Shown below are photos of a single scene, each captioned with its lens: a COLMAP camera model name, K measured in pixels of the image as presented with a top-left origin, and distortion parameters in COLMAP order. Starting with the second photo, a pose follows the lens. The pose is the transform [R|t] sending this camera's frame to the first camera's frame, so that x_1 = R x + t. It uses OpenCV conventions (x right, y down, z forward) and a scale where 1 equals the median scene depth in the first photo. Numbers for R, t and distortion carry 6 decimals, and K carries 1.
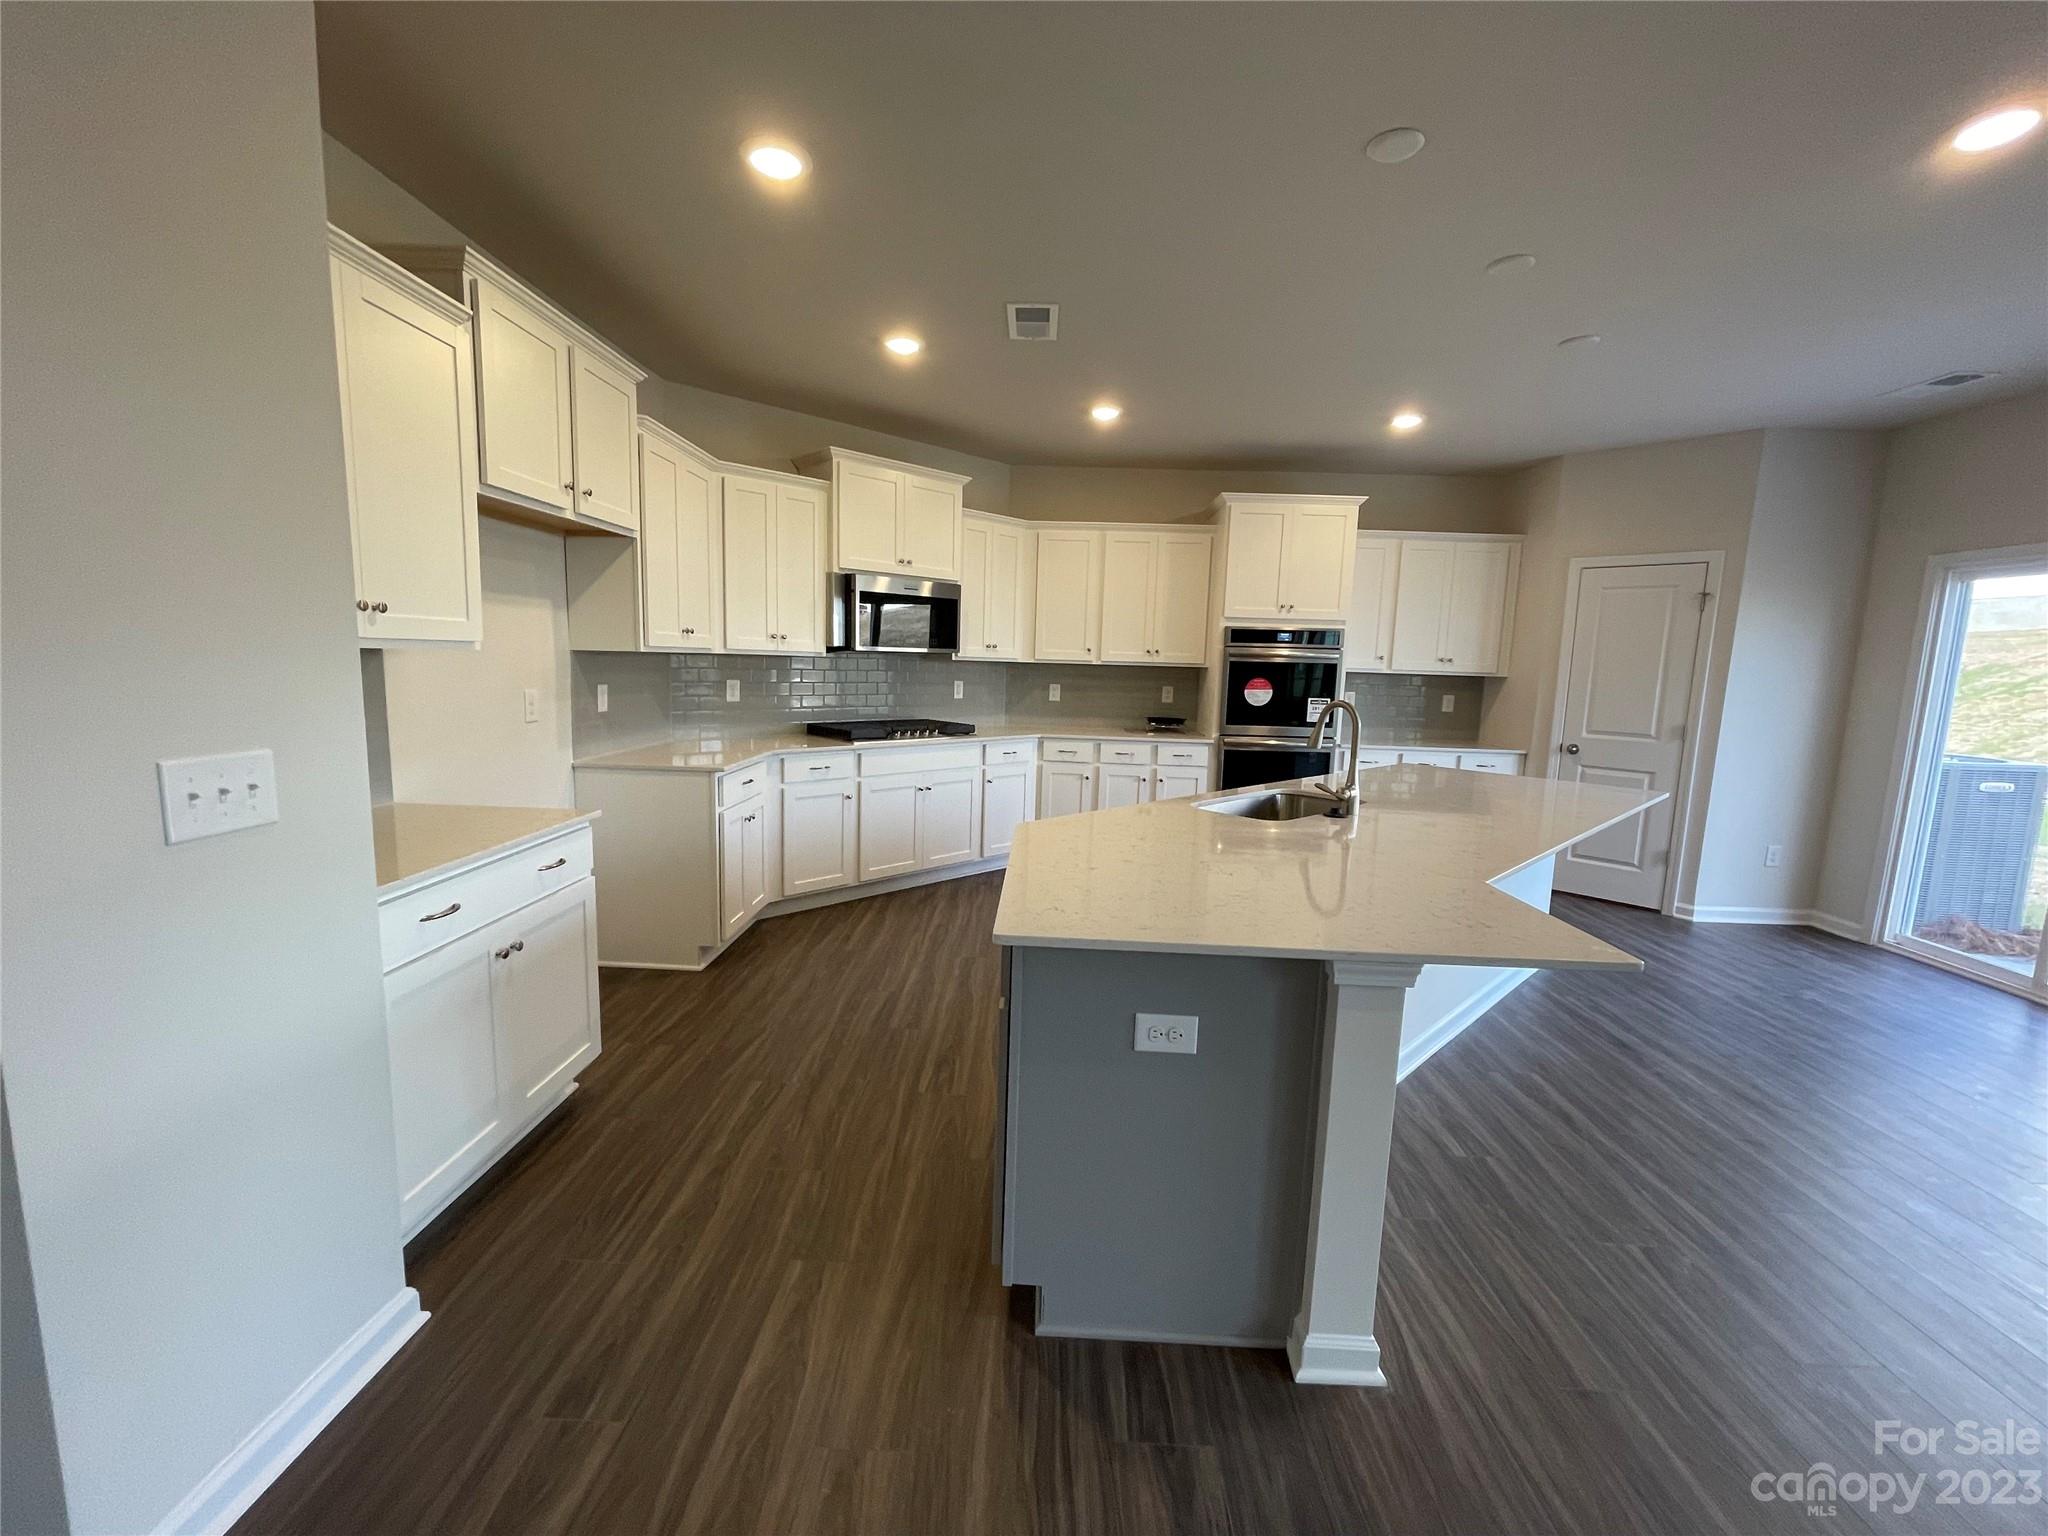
lens RADIAL K [[827.0, 0, 1018.4], [0, 827.0, 772.9], [0, 0, 1]] dist [-0.003560, -0.000657]
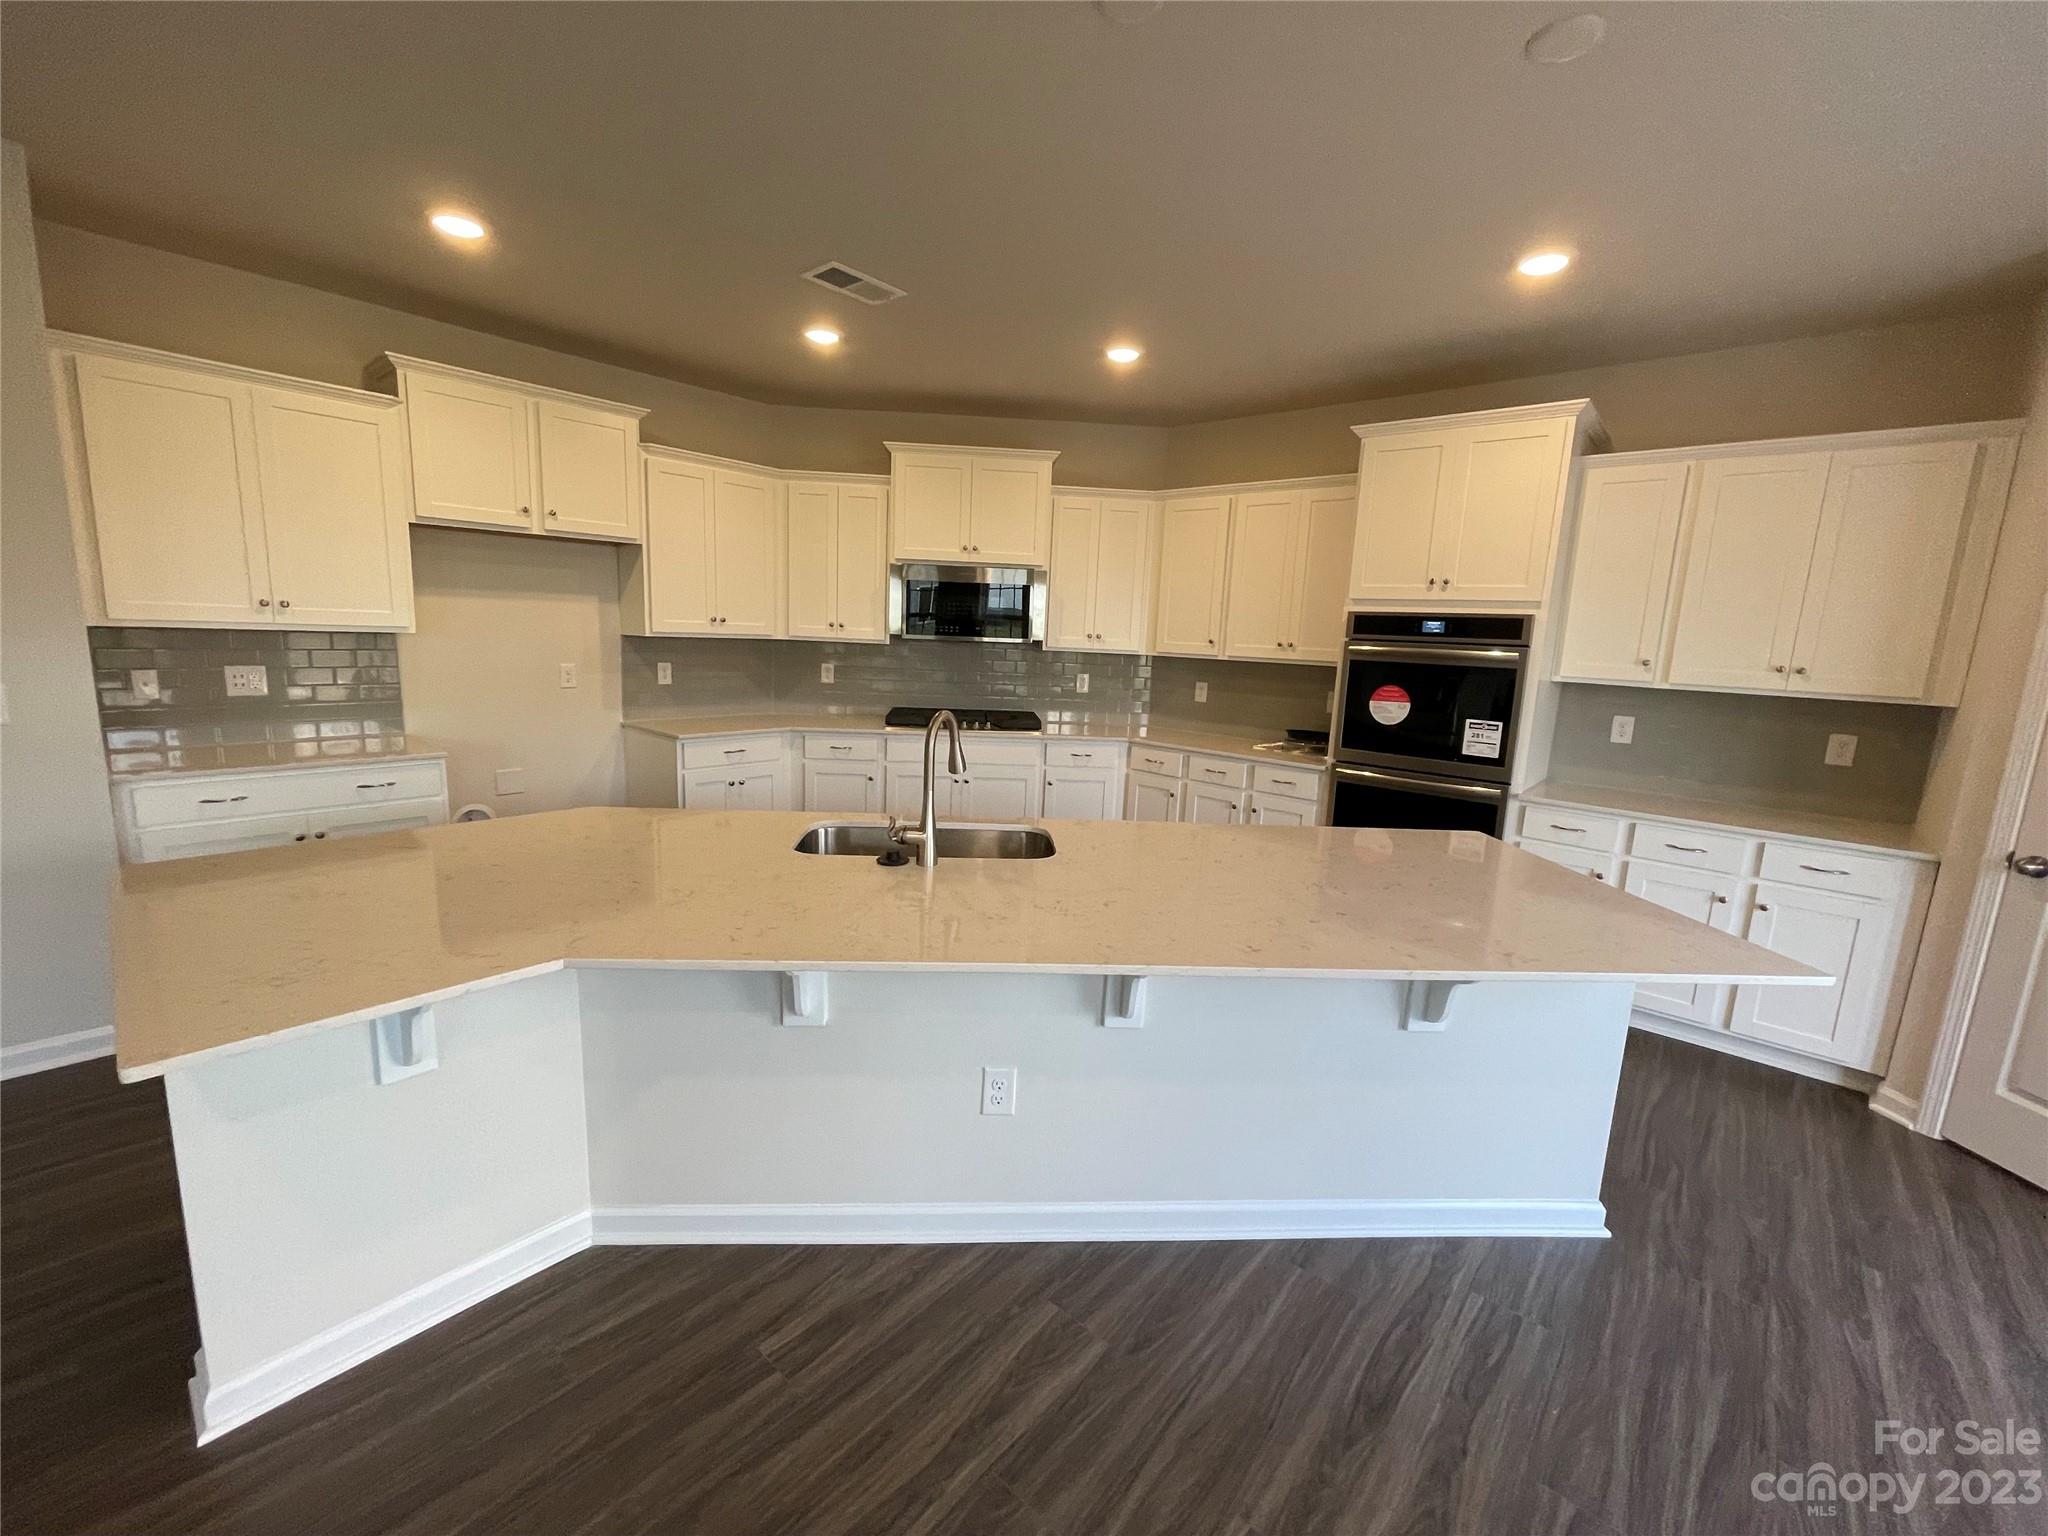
lens RADIAL K [[827.0, 0, 1005.2], [0, 827.0, 767.9], [0, 0, 1]] dist [-0.003560, -0.000657]
pose [[0.766793, 0.110035, -0.632393, 0.501508], [-0.107129, 0.993318, 0.042939, -0.040971], [0.632892, 0.034822, 0.773457, 0.258995]]
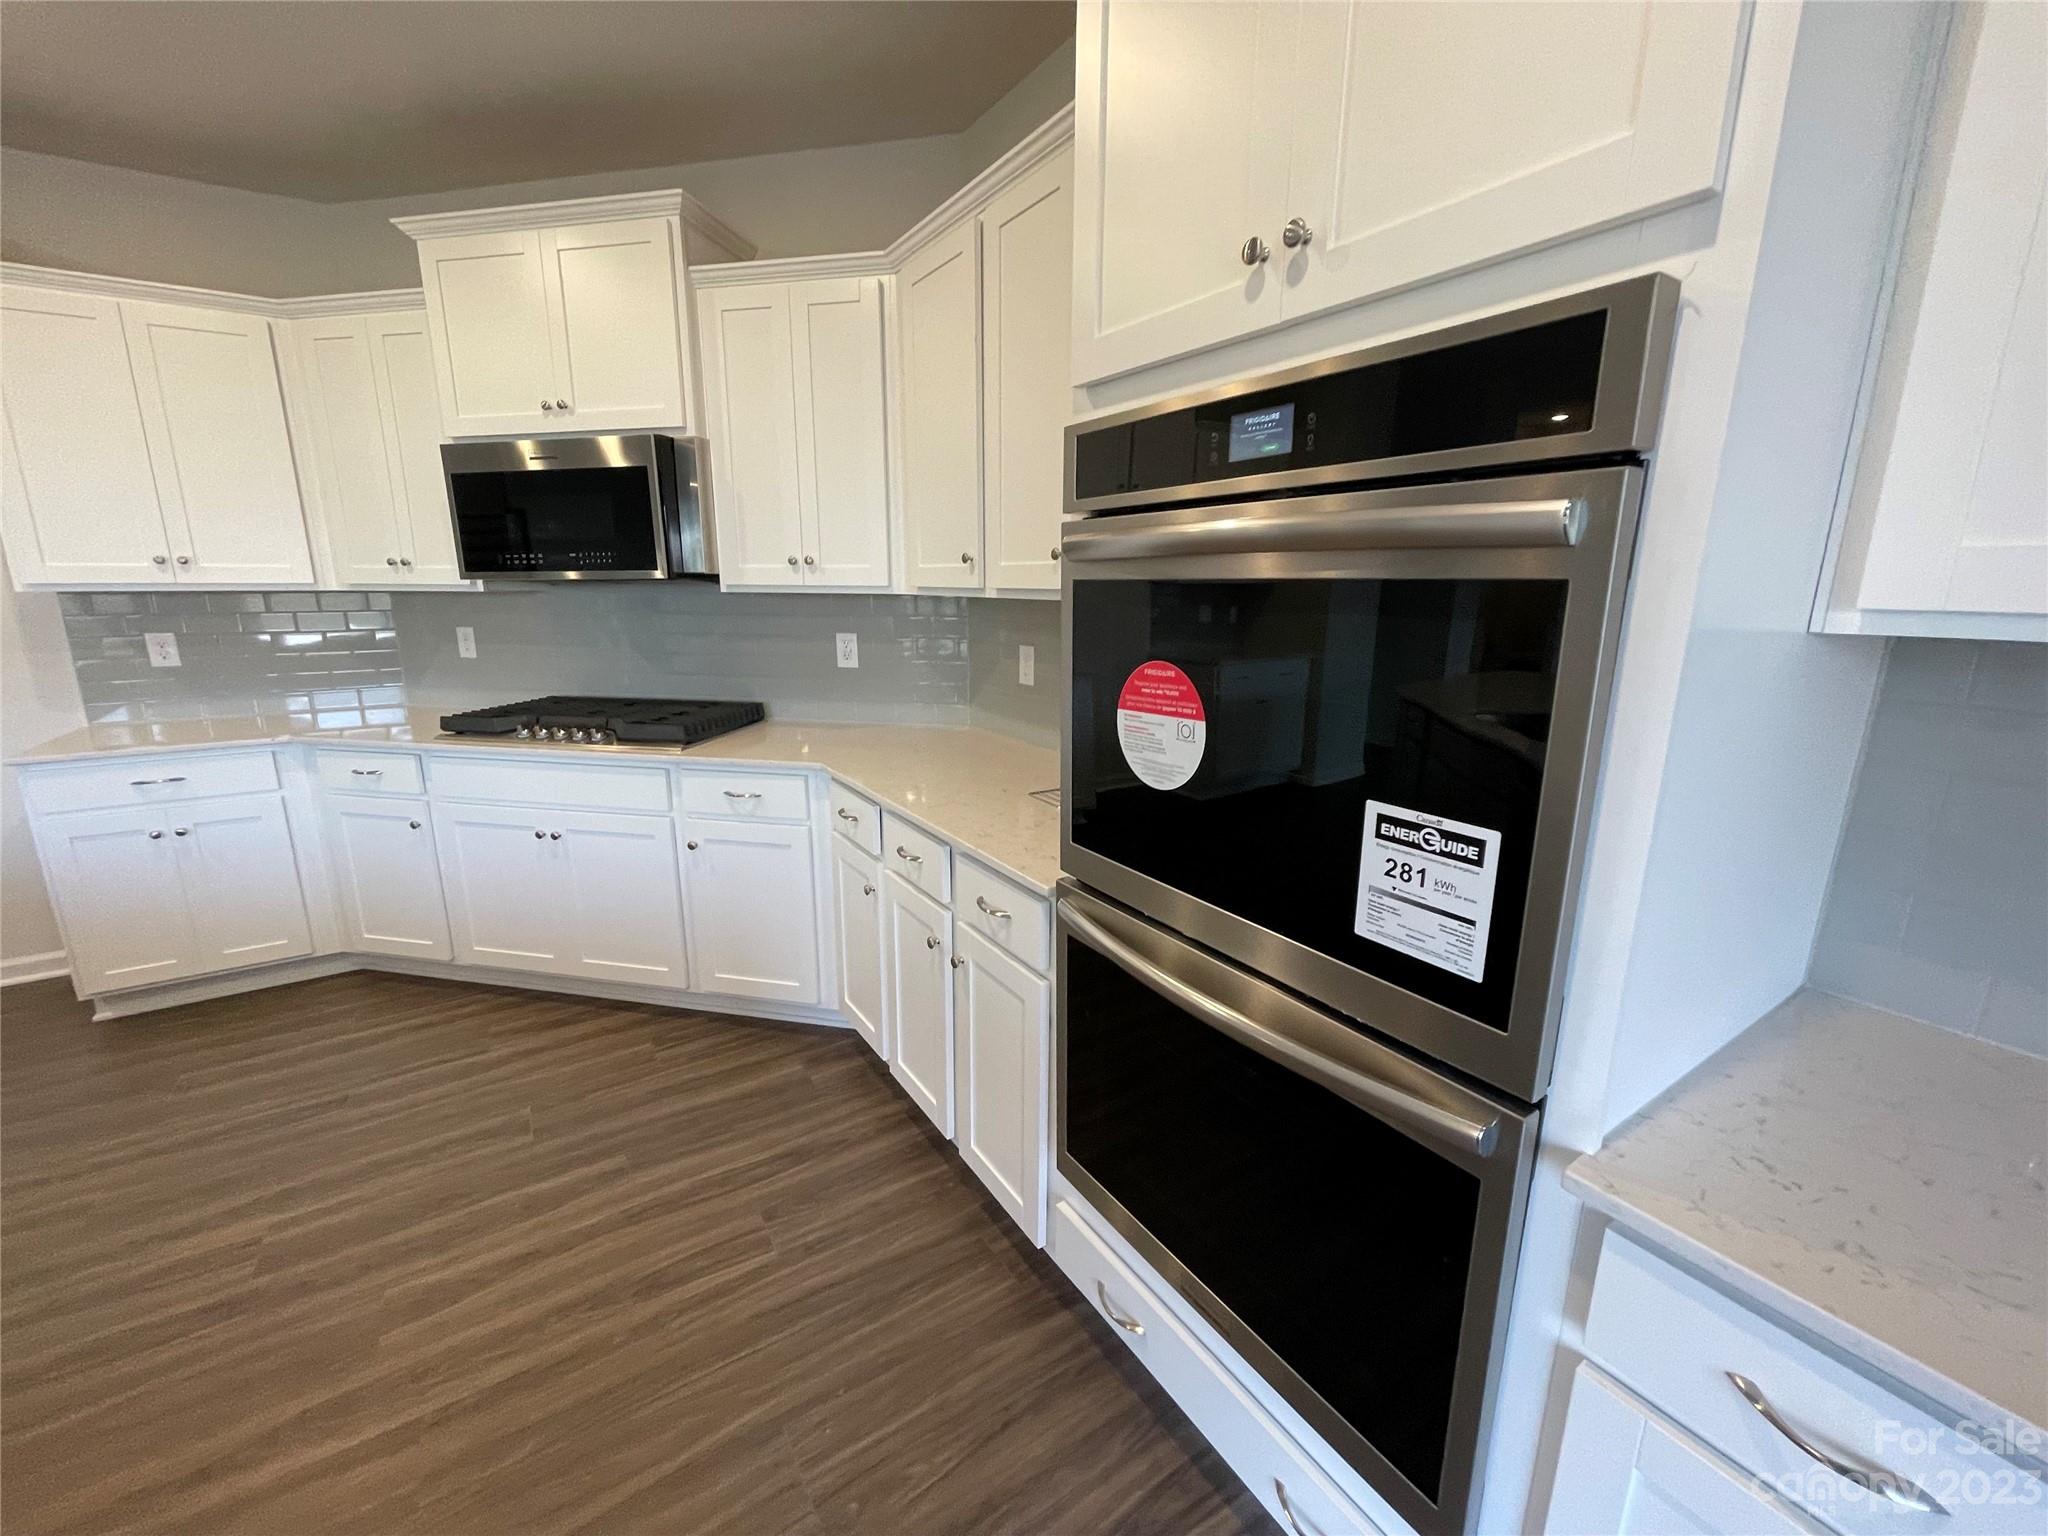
lens RADIAL K [[827.0, 0, 1007.9], [0, 827.0, 769.5], [0, 0, 1]] dist [-0.003560, -0.000657]
pose [[0.564498, 0.158540, -0.810066, 0.451377], [-0.097531, 0.987318, 0.125265, -0.112137], [0.819652, 0.008295, 0.572801, 0.869189]]
